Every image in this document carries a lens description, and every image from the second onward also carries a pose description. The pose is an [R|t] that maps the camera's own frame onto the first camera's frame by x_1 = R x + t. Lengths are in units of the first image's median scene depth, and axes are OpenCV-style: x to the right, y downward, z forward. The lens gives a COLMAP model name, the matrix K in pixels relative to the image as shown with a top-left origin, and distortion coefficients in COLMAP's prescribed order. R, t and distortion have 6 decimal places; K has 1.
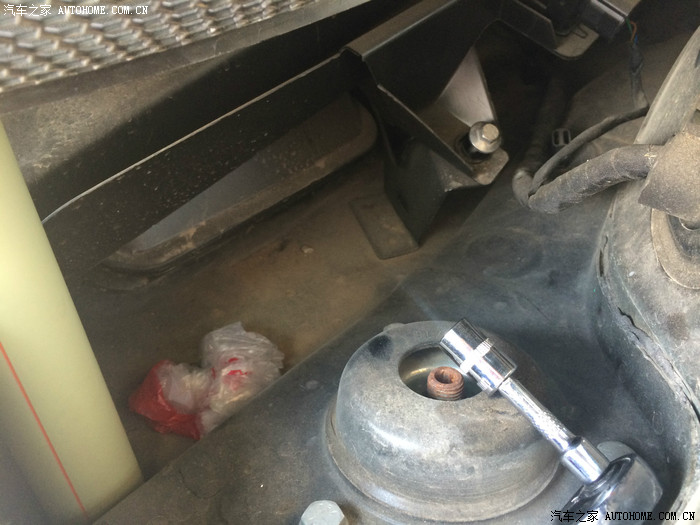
lens RADIAL K [[620.0, 0, 365.3], [0, 620.0, 272.7], [0, 0, 1]] dist [0.043714, -0.081208]
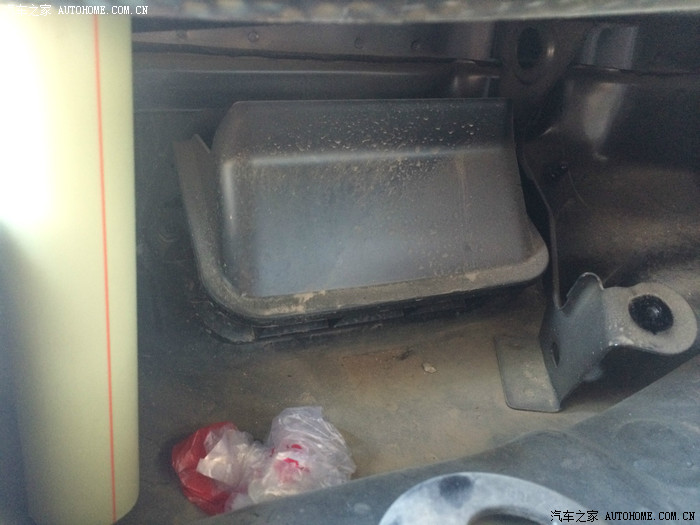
lens RADIAL K [[620.0, 0, 349.0], [0, 620.0, 257.2], [0, 0, 1]] dist [0.043714, -0.081208]
pose [[0.906884, 0.273459, -0.320594, 0.054626], [-0.347824, 0.915275, -0.203202, 0.047889], [0.237864, 0.295791, 0.925164, 0.155765]]
